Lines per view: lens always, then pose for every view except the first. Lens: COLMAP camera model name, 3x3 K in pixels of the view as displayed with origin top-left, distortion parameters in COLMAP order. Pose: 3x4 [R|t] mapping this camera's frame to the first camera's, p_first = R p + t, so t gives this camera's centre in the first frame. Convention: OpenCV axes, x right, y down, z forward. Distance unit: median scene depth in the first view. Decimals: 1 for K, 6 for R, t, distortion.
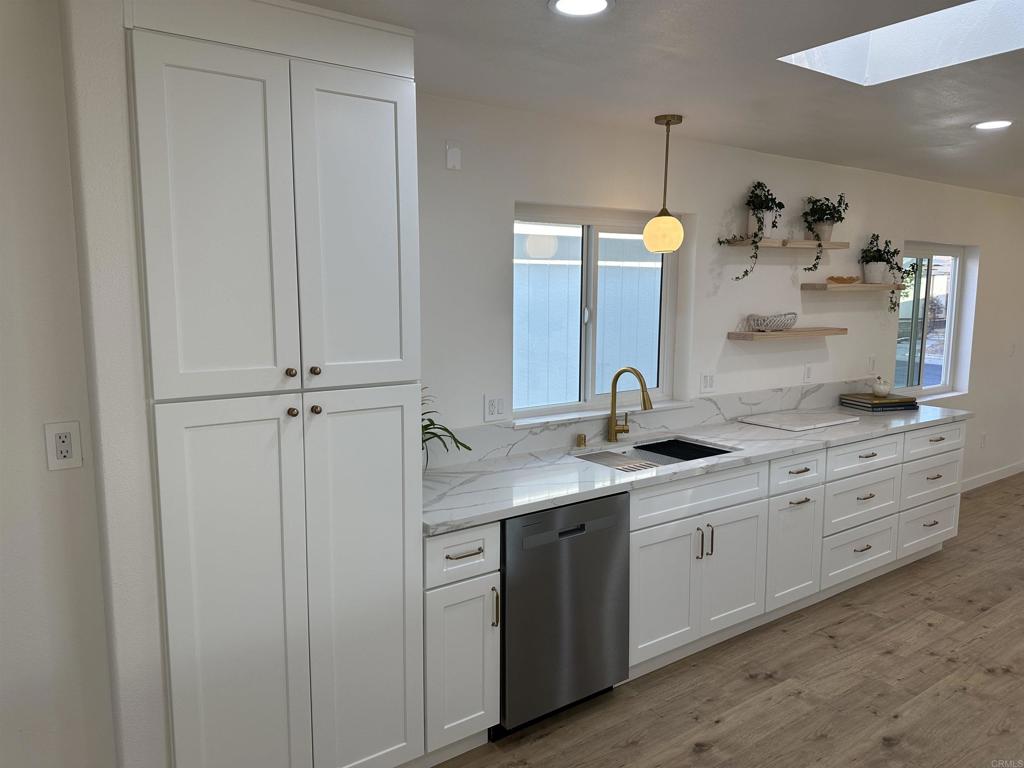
lens RADIAL K [[730.3, 0, 514.0], [0, 730.3, 387.8], [0, 0, 1]] dist [0.074002, -0.054297]
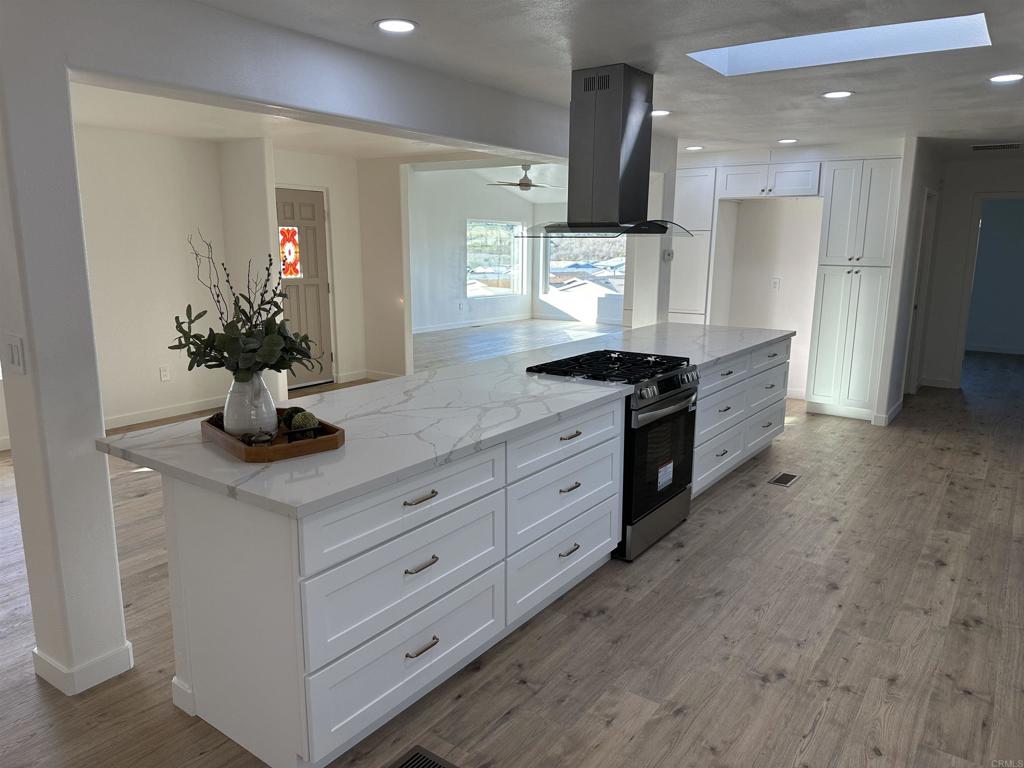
lens RADIAL K [[730.3, 0, 513.7], [0, 730.3, 385.0], [0, 0, 1]] dist [0.074002, -0.054297]
pose [[-0.948015, 0.044289, -0.315130, 1.156486], [-0.060791, 0.946827, 0.315947, -0.177369], [0.312367, 0.318679, -0.894914, 1.529501]]
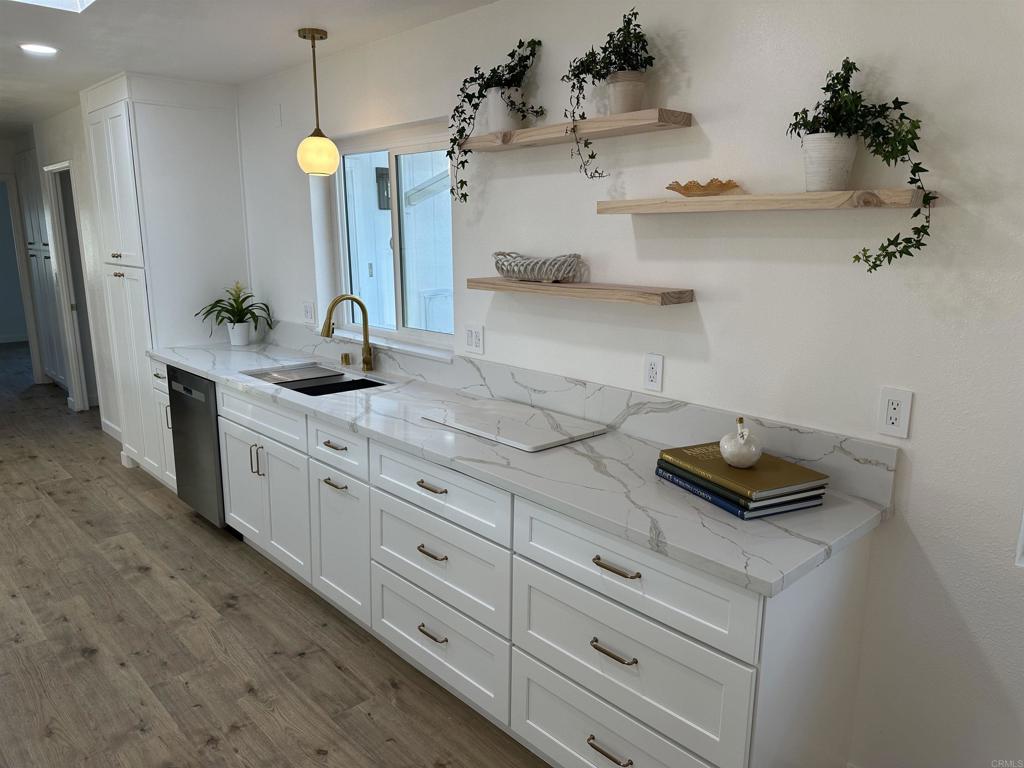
lens RADIAL K [[730.3, 0, 521.5], [0, 730.3, 380.5], [0, 0, 1]] dist [0.074002, -0.054297]
pose [[0.120025, 0.195638, -0.973303, 1.252346], [-0.133244, 0.974695, 0.179487, -0.133723], [0.983789, 0.108144, 0.143056, 1.161417]]
